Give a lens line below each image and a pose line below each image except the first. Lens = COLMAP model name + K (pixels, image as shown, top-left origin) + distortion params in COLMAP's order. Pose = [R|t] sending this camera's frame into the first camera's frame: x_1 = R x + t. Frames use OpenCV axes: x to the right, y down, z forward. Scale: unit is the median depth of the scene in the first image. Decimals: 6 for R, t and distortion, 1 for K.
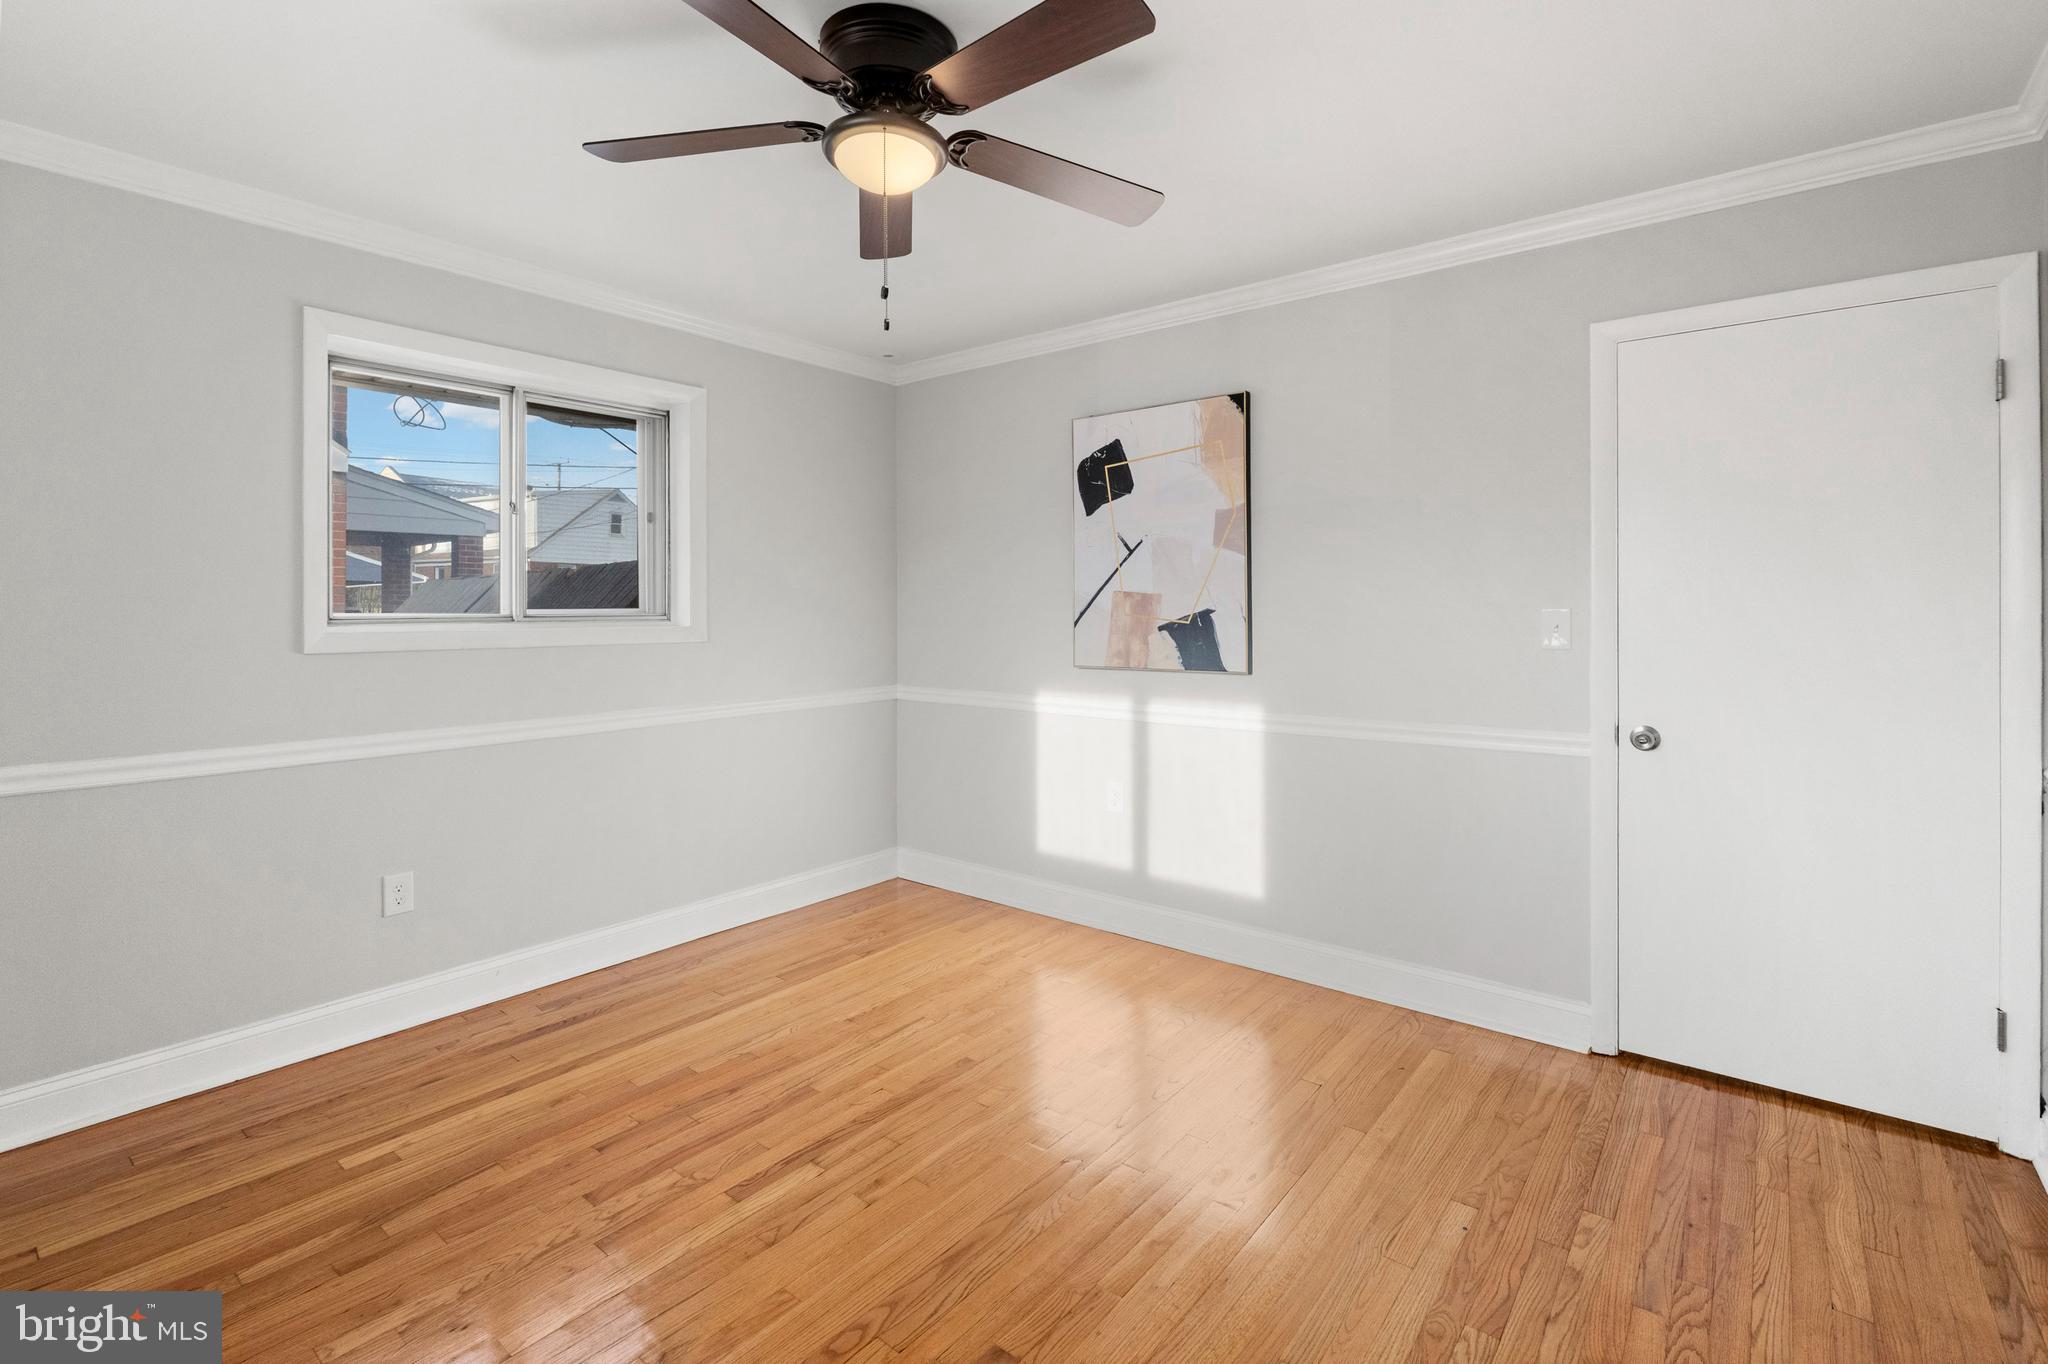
lens RADIAL K [[917.8, 0, 1023.4], [0, 917.8, 610.6], [0, 0, 1]] dist [-0.001337, 0.000021]
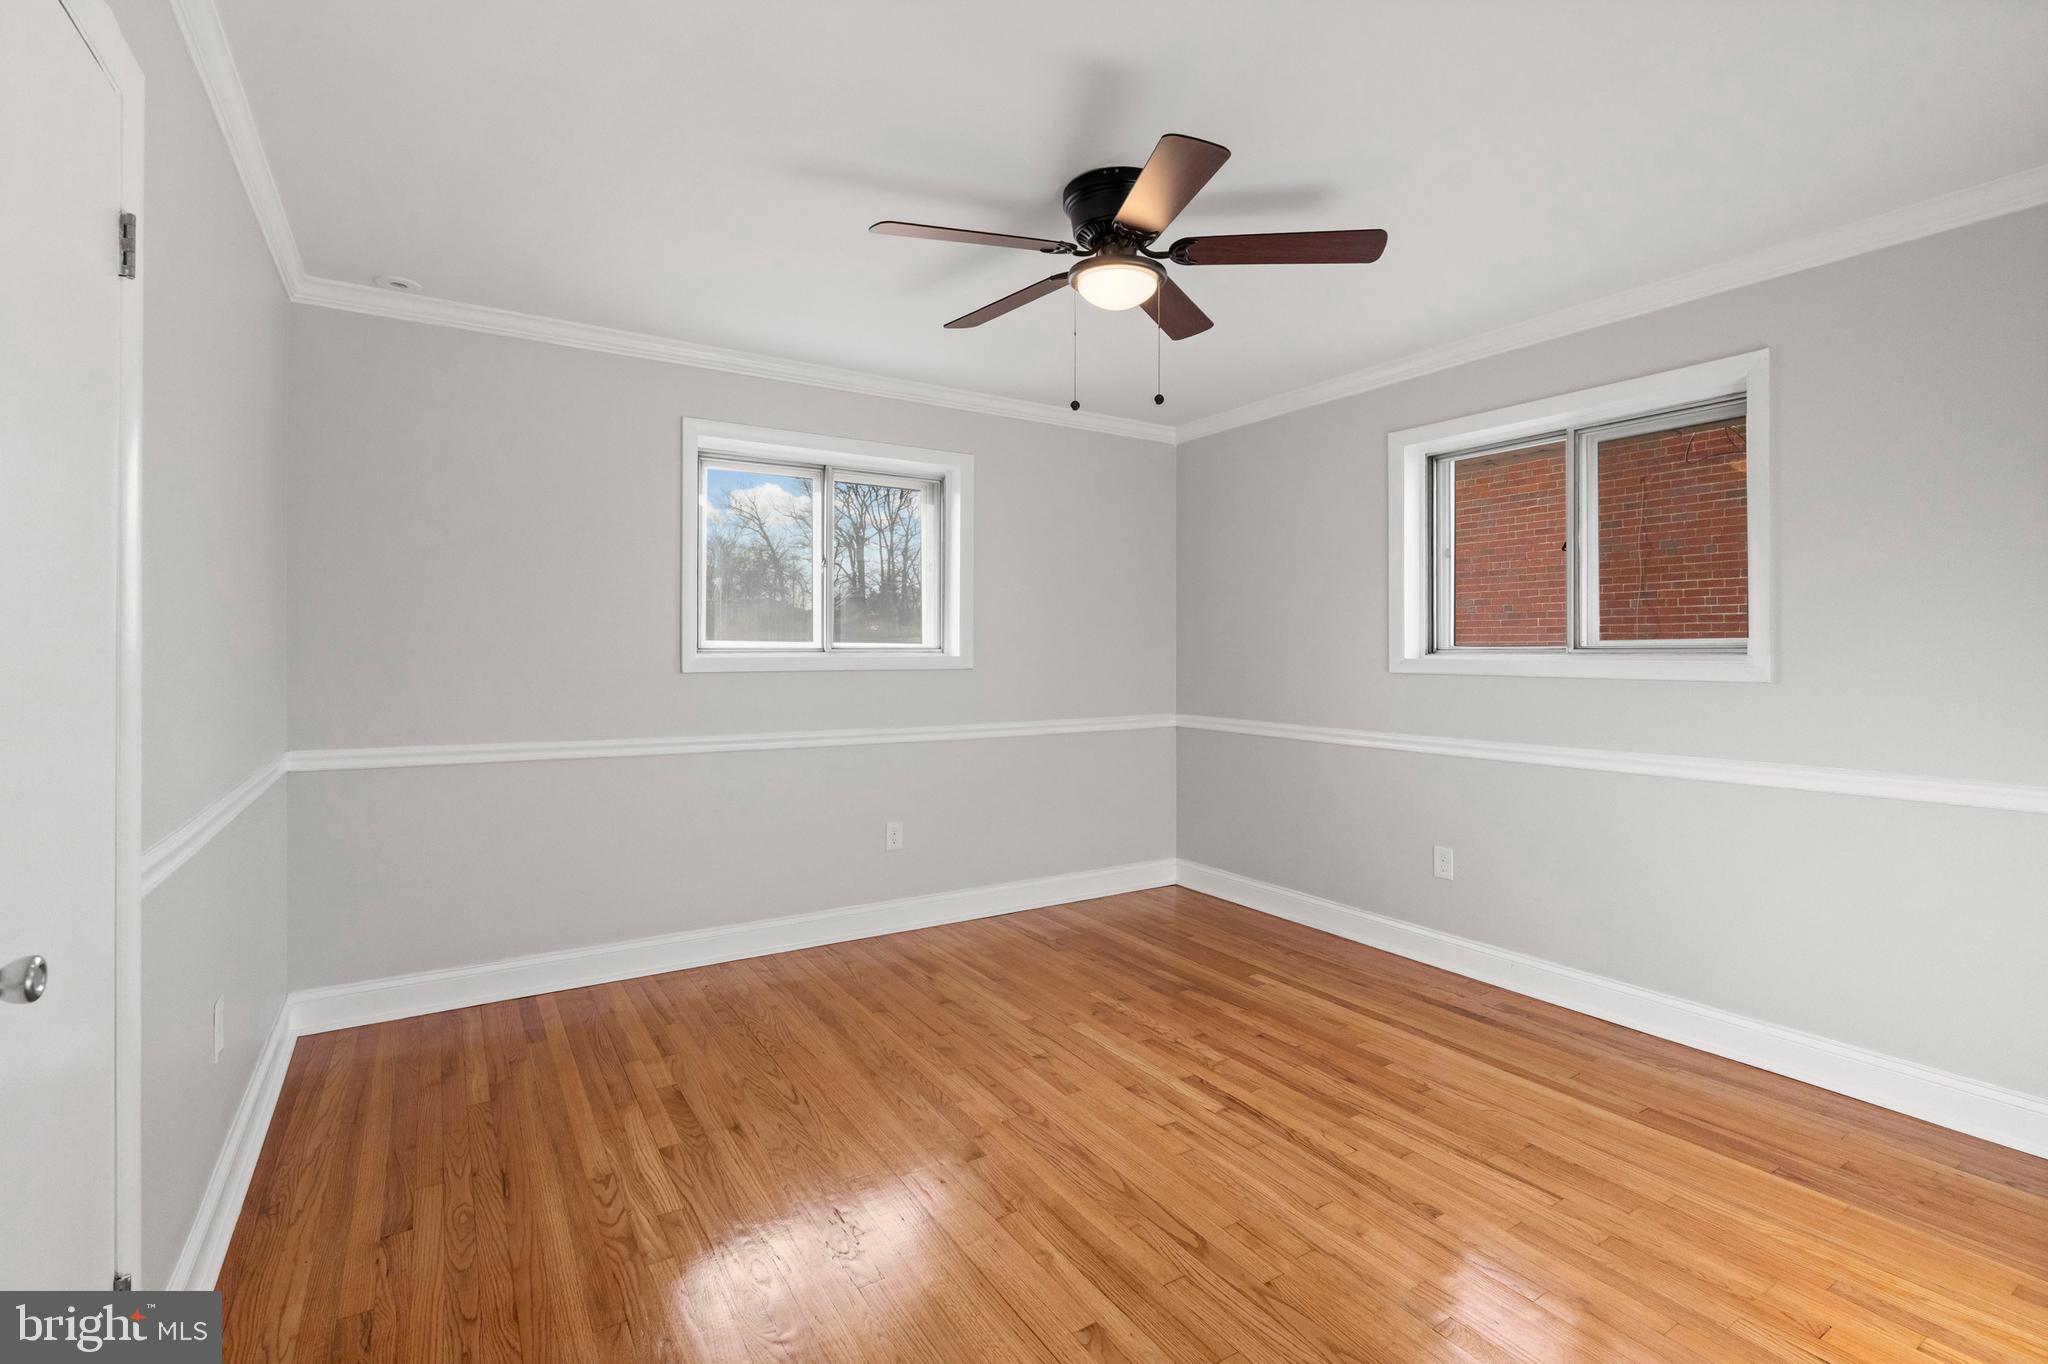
lens RADIAL K [[927.5, 0, 1020.4], [0, 927.5, 650.3], [0, 0, 1]] dist [-0.008388, 0.000260]
pose [[-0.326050, -0.002687, -0.945349, 0.744237], [-0.000008, 0.999996, -0.002840, 0.013767], [0.945353, -0.000919, -0.326049, 0.864317]]
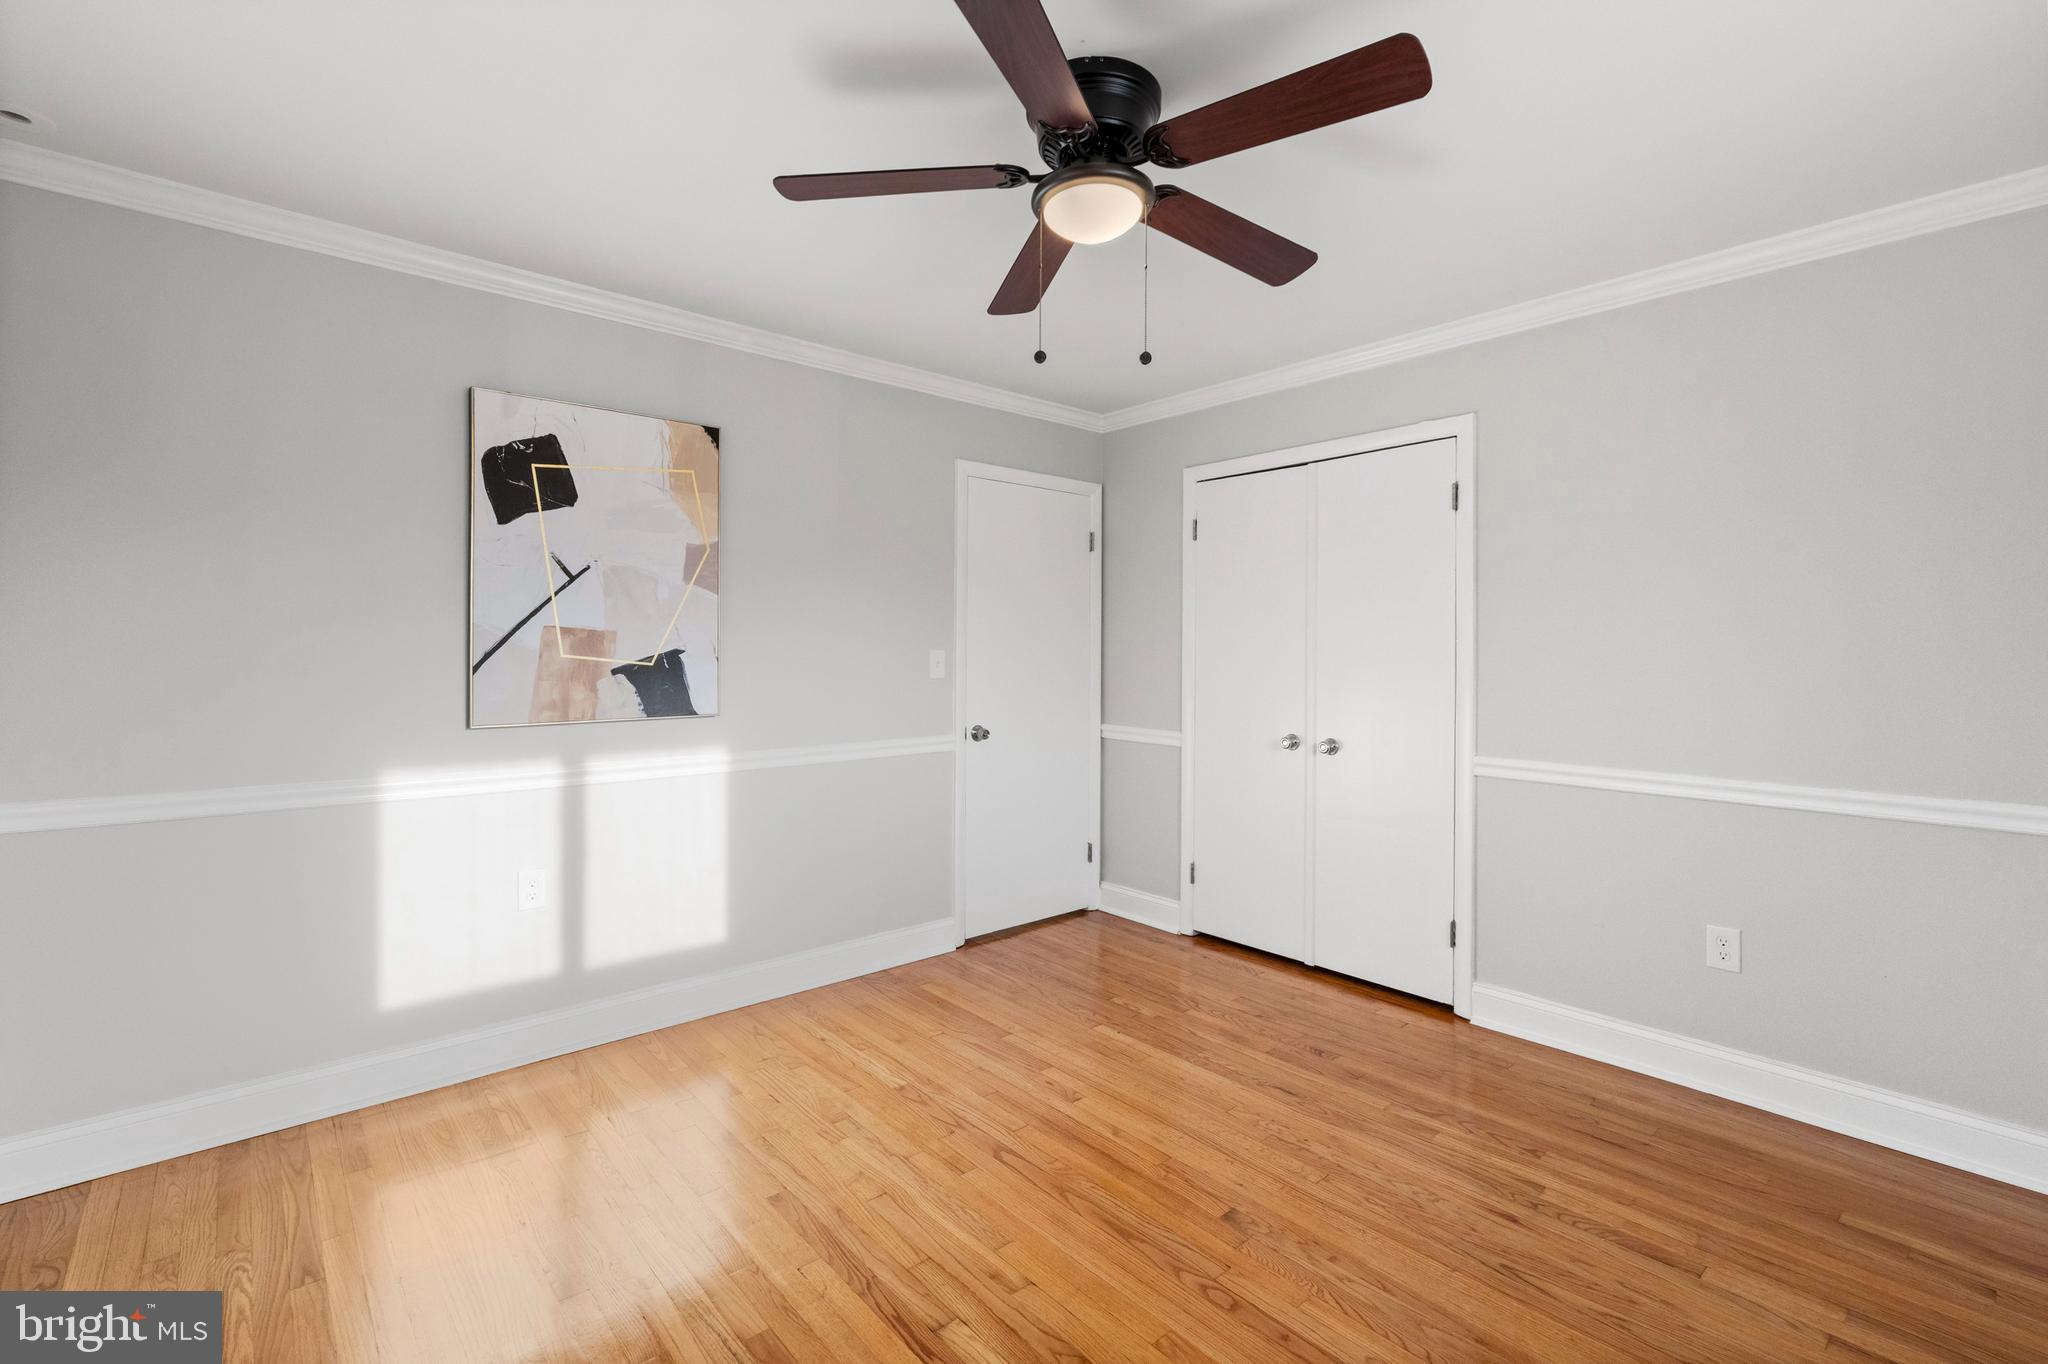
lens RADIAL K [[905.1, 0, 1023.7], [0, 905.1, 647.7], [0, 0, 1]] dist [-0.001796, -0.000001]
pose [[0.184795, 0.002688, 0.982773, -0.767307], [-0.005680, 0.999982, -0.001667, -0.004509], [-0.982761, -0.005274, 0.184807, 0.592243]]
